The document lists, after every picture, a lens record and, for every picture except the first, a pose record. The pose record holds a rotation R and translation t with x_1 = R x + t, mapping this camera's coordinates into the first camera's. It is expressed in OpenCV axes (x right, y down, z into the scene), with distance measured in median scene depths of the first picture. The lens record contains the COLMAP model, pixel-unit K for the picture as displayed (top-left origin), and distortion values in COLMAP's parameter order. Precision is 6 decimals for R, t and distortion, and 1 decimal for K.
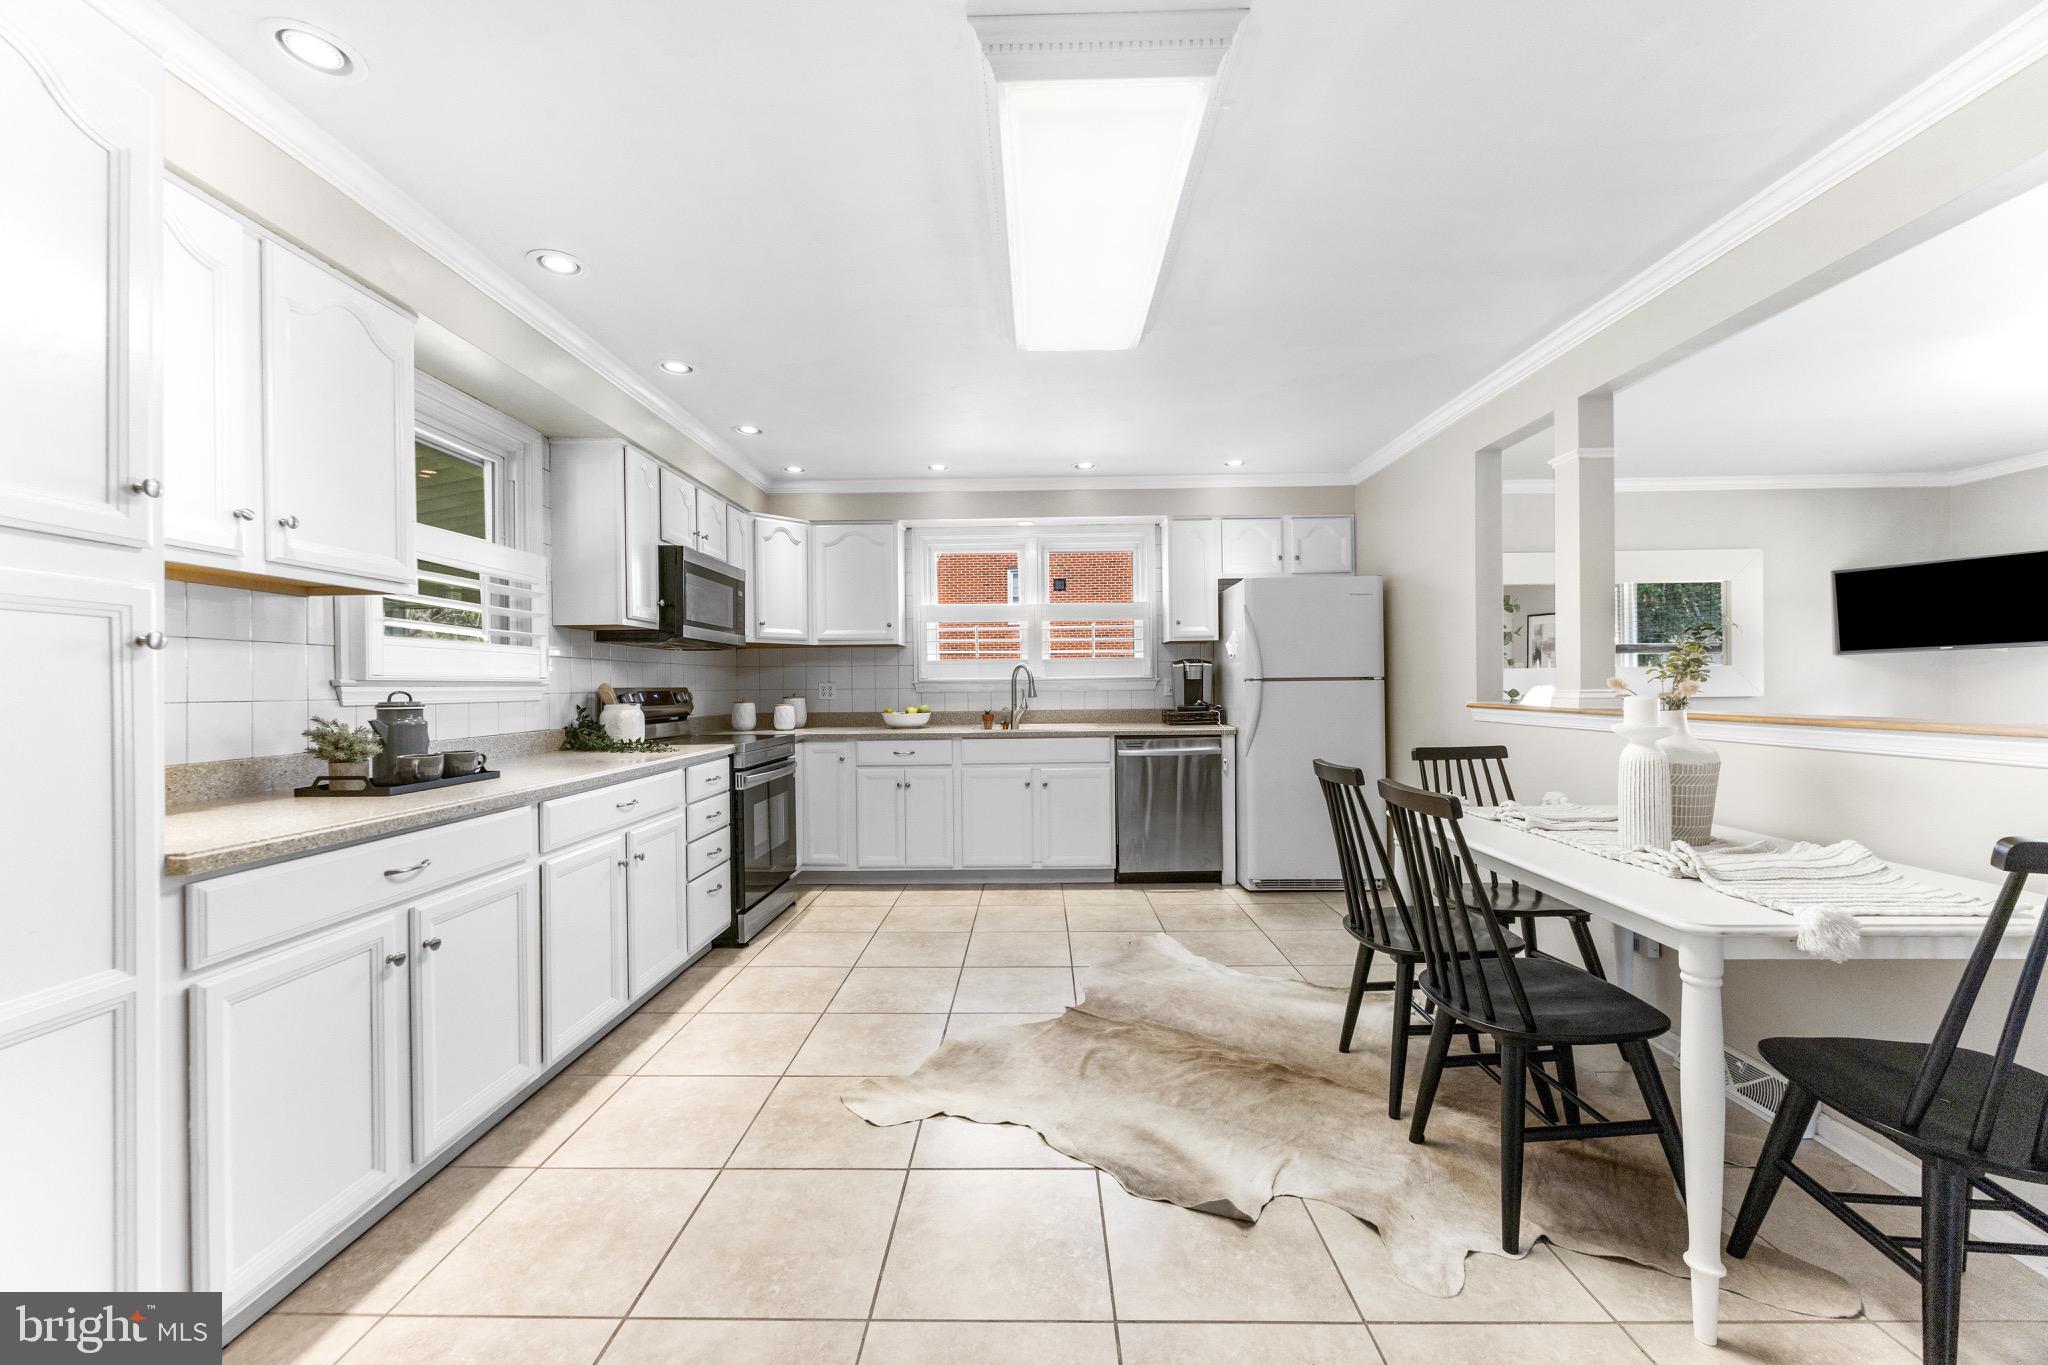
lens RADIAL K [[795.0, 0, 1026.5], [0, 795.0, 696.4], [0, 0, 1]] dist [-0.000902, -0.000261]
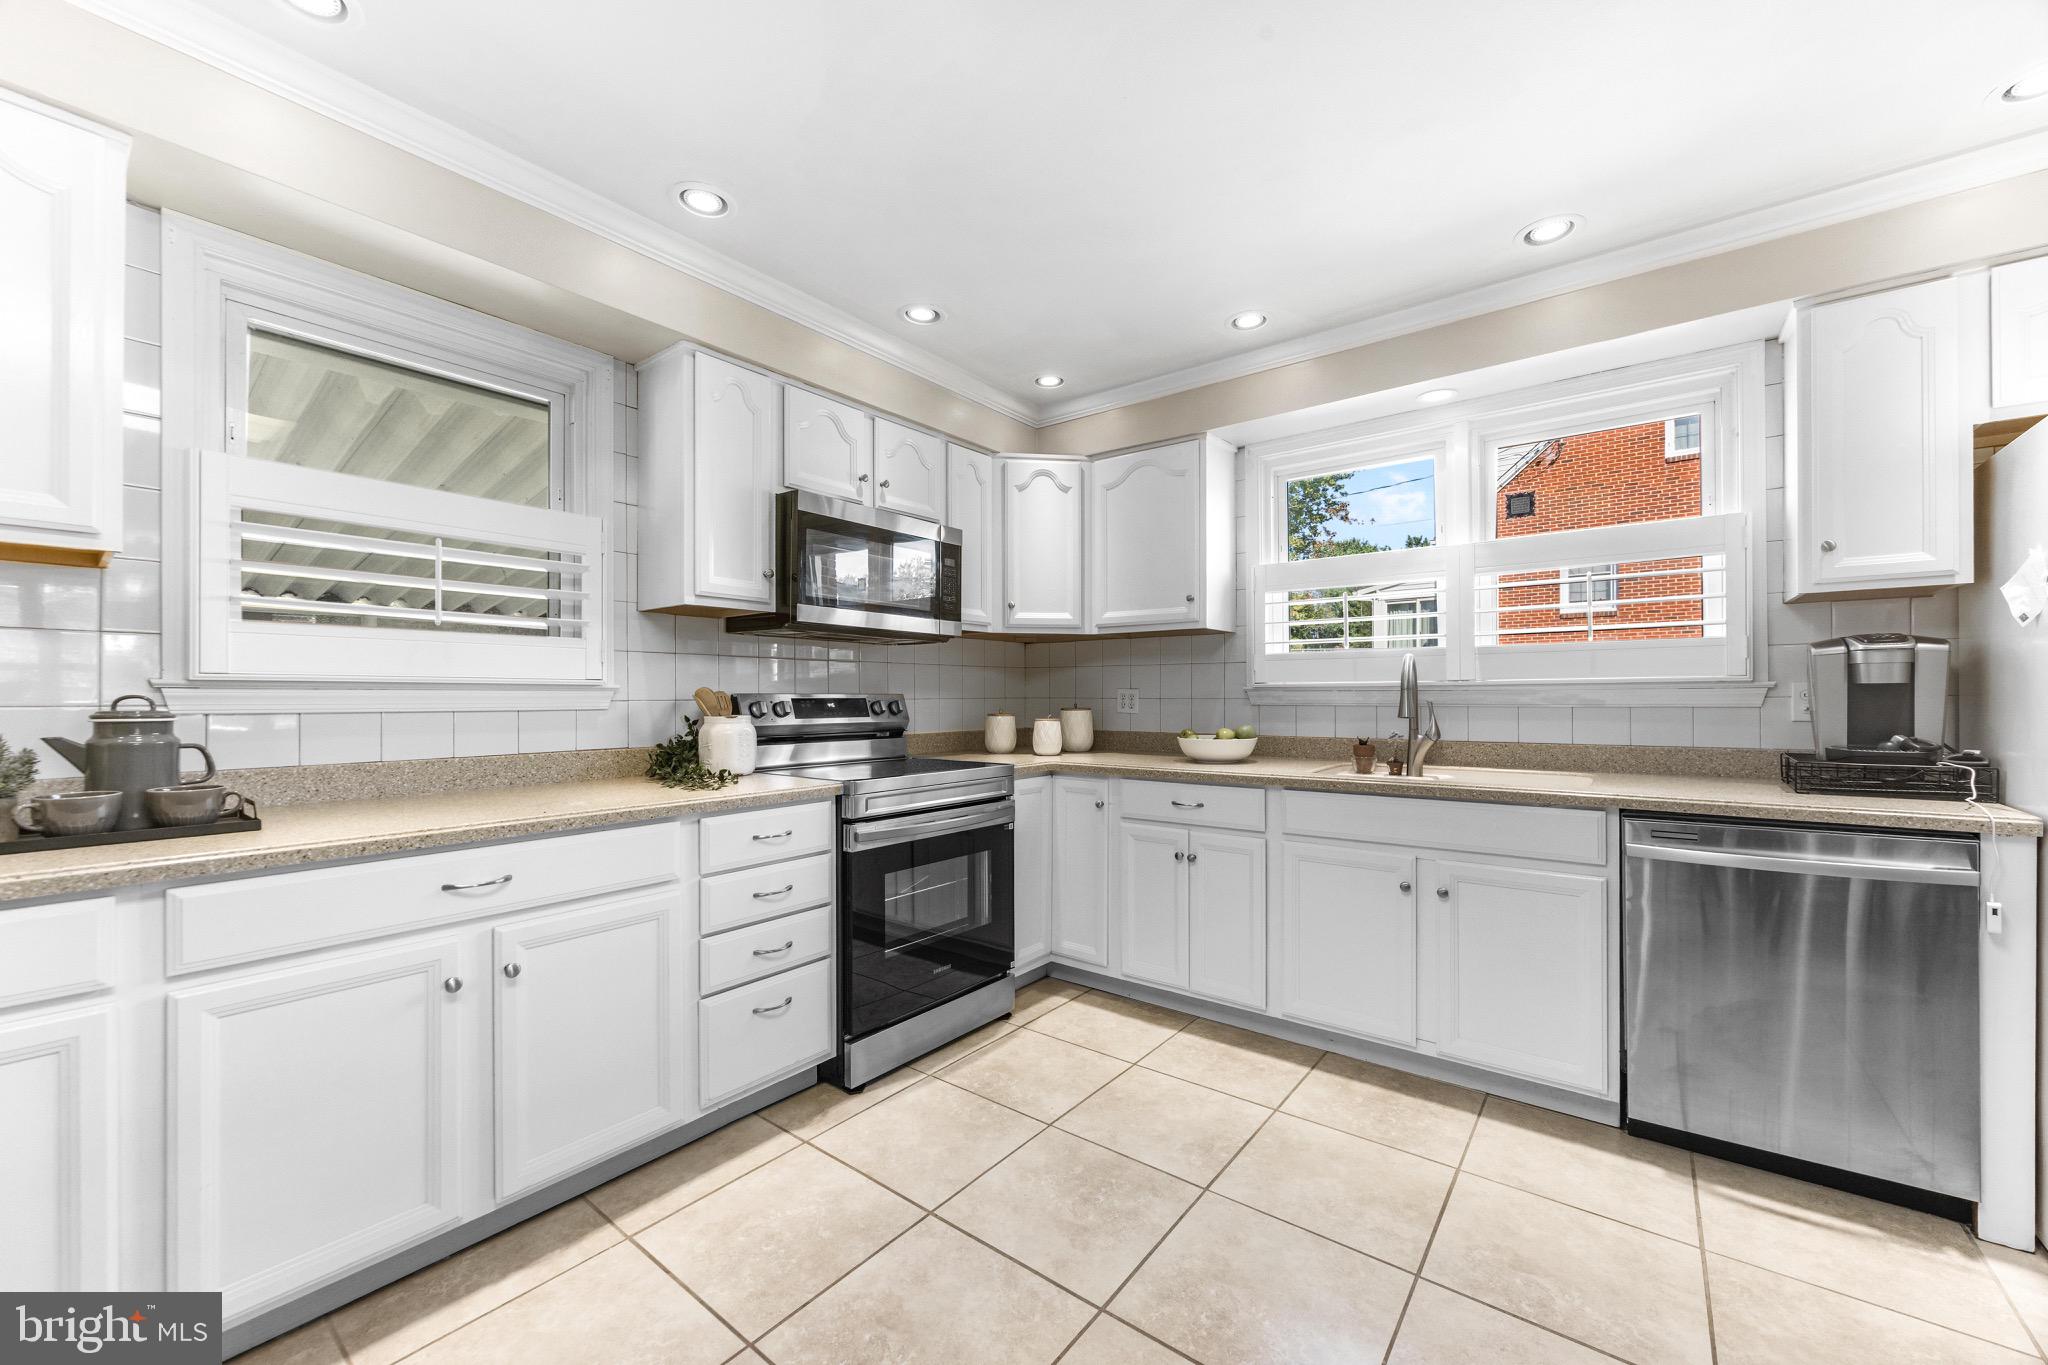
lens RADIAL K [[795.0, 0, 1026.5], [0, 795.0, 696.4], [0, 0, 1]] dist [-0.000902, -0.000261]
pose [[0.796965, 0.009633, -0.603949, 0.114123], [-0.015086, 0.999878, -0.003958, -0.007040], [0.603837, 0.012266, 0.797013, 0.438011]]
